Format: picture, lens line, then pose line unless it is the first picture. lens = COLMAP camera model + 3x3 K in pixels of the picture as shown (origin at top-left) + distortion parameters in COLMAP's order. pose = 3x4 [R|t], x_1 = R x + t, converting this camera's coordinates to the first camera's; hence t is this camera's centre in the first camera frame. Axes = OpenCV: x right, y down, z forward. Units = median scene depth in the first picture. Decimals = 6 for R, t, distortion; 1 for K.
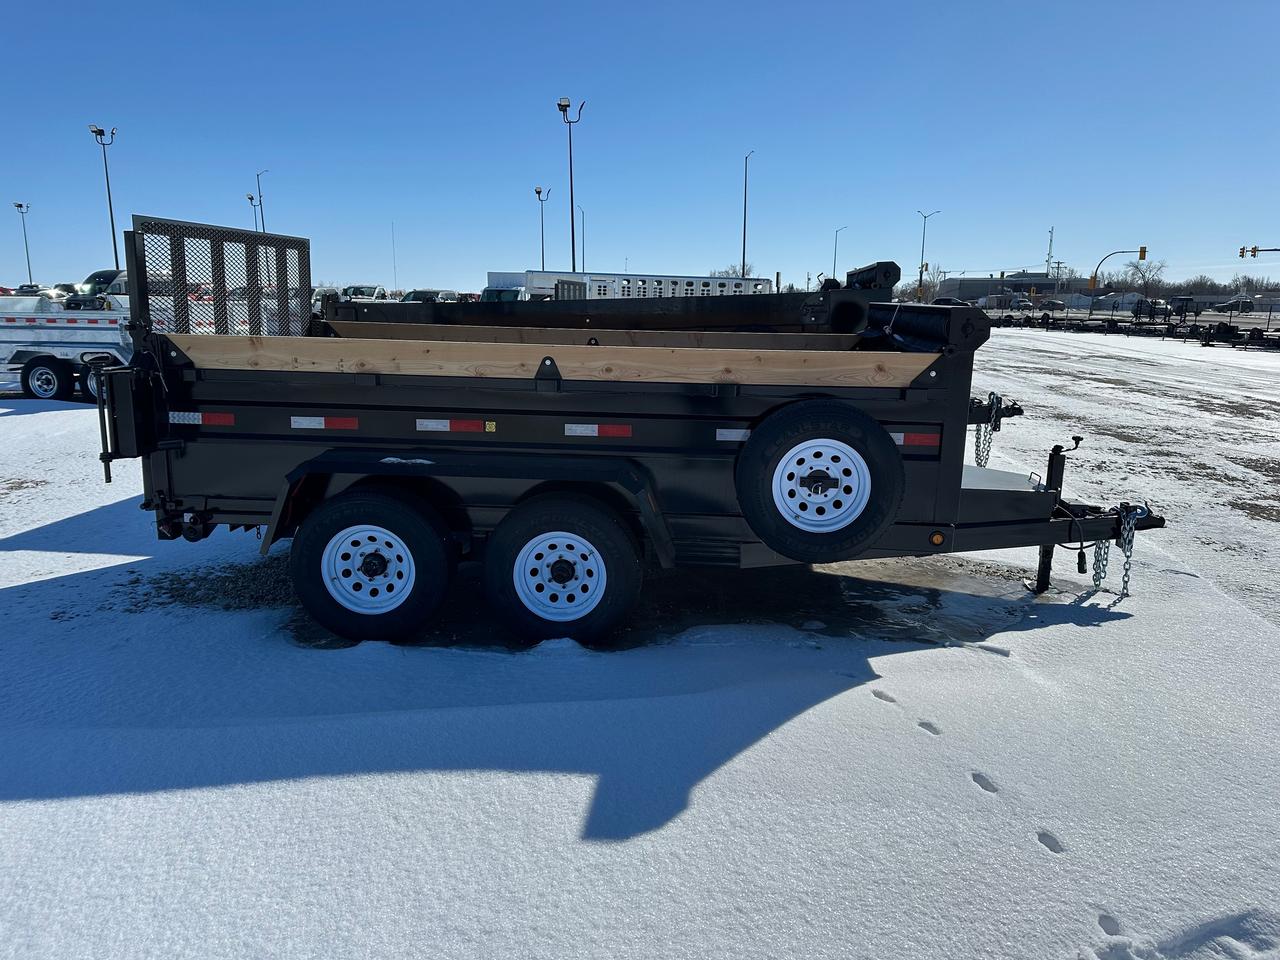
lens RADIAL K [[894.7, 0, 640.0], [0, 894.7, 480.0], [0, 0, 1]] dist [0.057686, -0.077109]
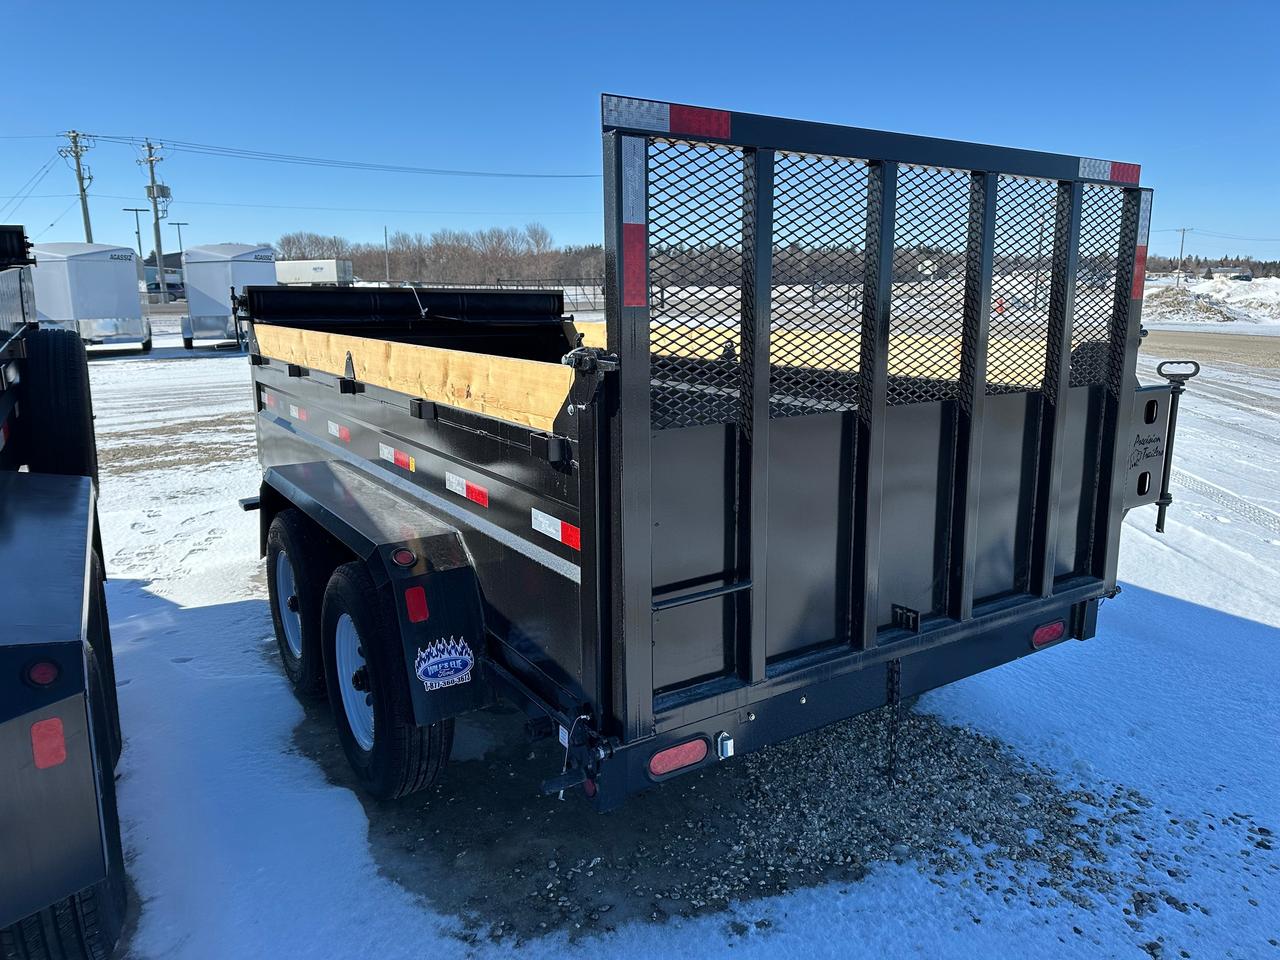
lens RADIAL K [[899.3, 0, 643.7], [0, 899.3, 483.4], [0, 0, 1]] dist [0.033161, -0.034555]
pose [[-0.597297, -0.184428, 0.780527, -0.762374], [0.153398, 0.928964, 0.336889, -0.300371], [-0.787214, 0.320954, -0.526577, 1.441410]]
